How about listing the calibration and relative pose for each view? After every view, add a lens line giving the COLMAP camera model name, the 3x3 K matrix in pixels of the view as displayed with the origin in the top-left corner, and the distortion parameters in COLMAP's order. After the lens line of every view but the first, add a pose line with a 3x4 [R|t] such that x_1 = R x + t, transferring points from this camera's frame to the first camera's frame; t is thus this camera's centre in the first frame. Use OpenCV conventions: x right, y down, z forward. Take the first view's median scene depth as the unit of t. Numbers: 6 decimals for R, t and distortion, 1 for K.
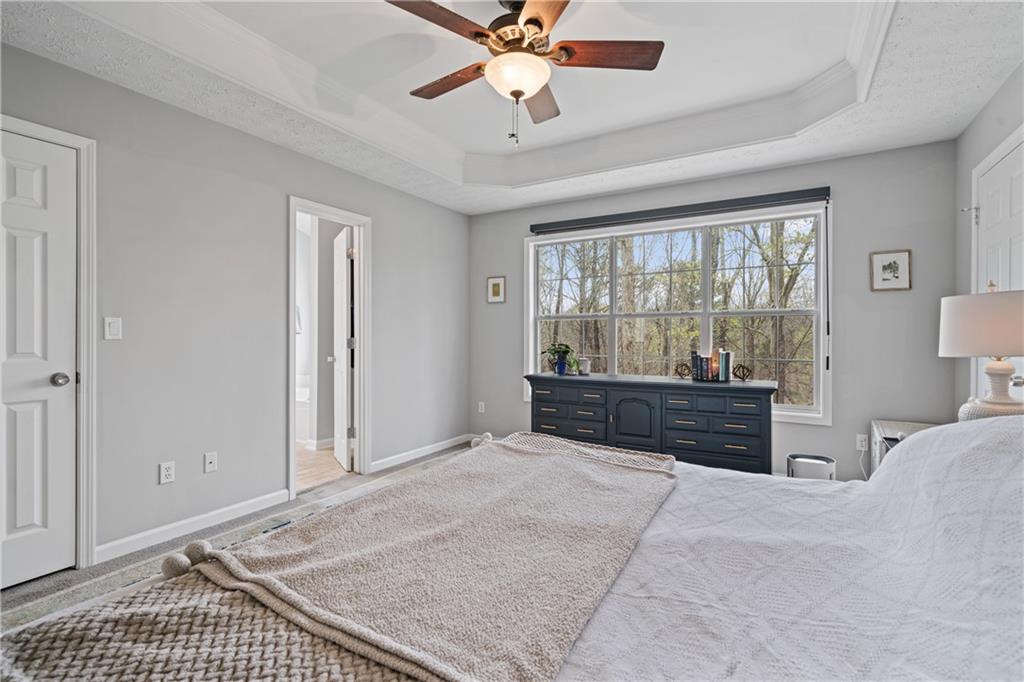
lens RADIAL K [[471.2, 0, 512.0], [0, 471.2, 341.0], [0, 0, 1]] dist [0.001743, 0.000711]
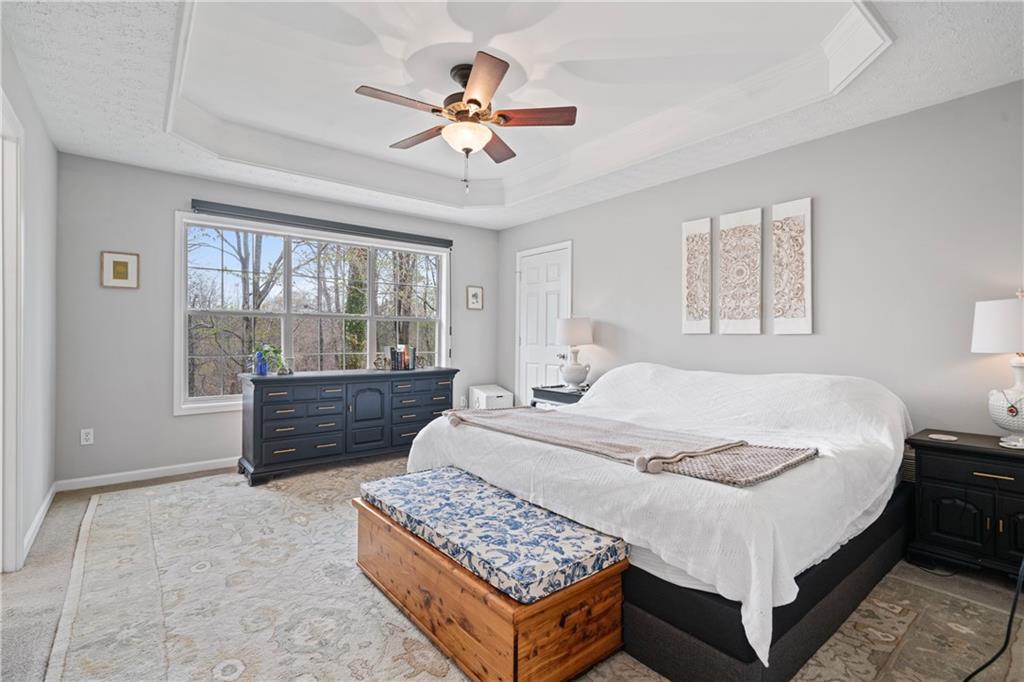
lens RADIAL K [[471.2, 0, 512.0], [0, 471.2, 341.0], [0, 0, 1]] dist [0.001743, 0.000711]
pose [[0.361073, -0.004973, 0.932524, -0.619618], [0.006330, 0.999976, 0.002882, 0.003033], [-0.932516, 0.004862, 0.361096, 0.216413]]
